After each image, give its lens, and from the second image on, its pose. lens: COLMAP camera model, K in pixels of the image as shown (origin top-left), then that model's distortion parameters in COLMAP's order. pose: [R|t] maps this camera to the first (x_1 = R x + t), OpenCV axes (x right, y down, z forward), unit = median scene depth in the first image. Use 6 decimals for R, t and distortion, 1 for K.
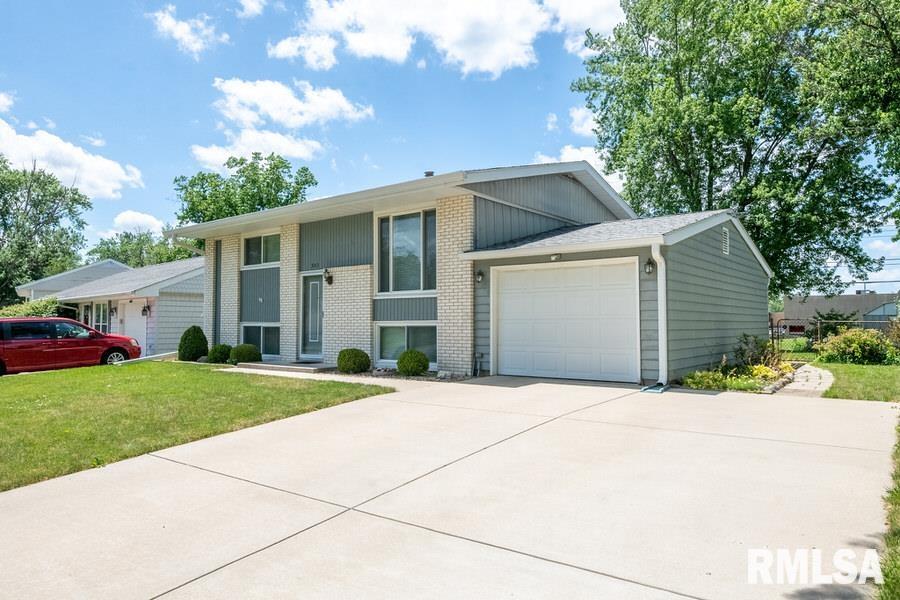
lens RADIAL K [[611.2, 0, 450.0], [0, 611.2, 300.0], [0, 0, 1]] dist [0.001605, 0.001134]
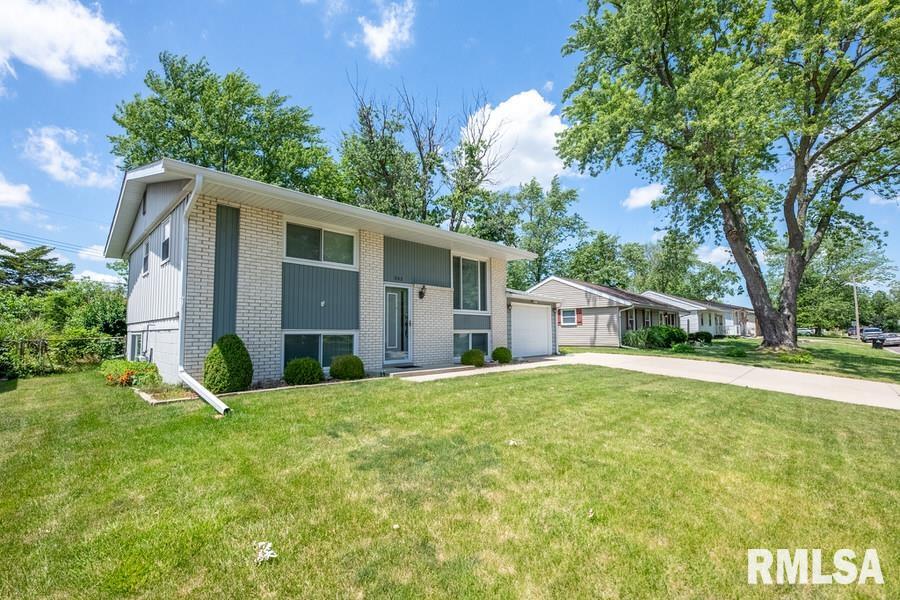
lens RADIAL K [[407.5, 0, 435.7], [0, 407.5, 295.5], [0, 0, 1]] dist [-0.001882, -0.000010]
pose [[0.086759, 0.095264, 0.991664, -1.056215], [-0.033189, 0.995141, -0.092695, 0.044551], [-0.995676, -0.024870, 0.089499, 0.974274]]
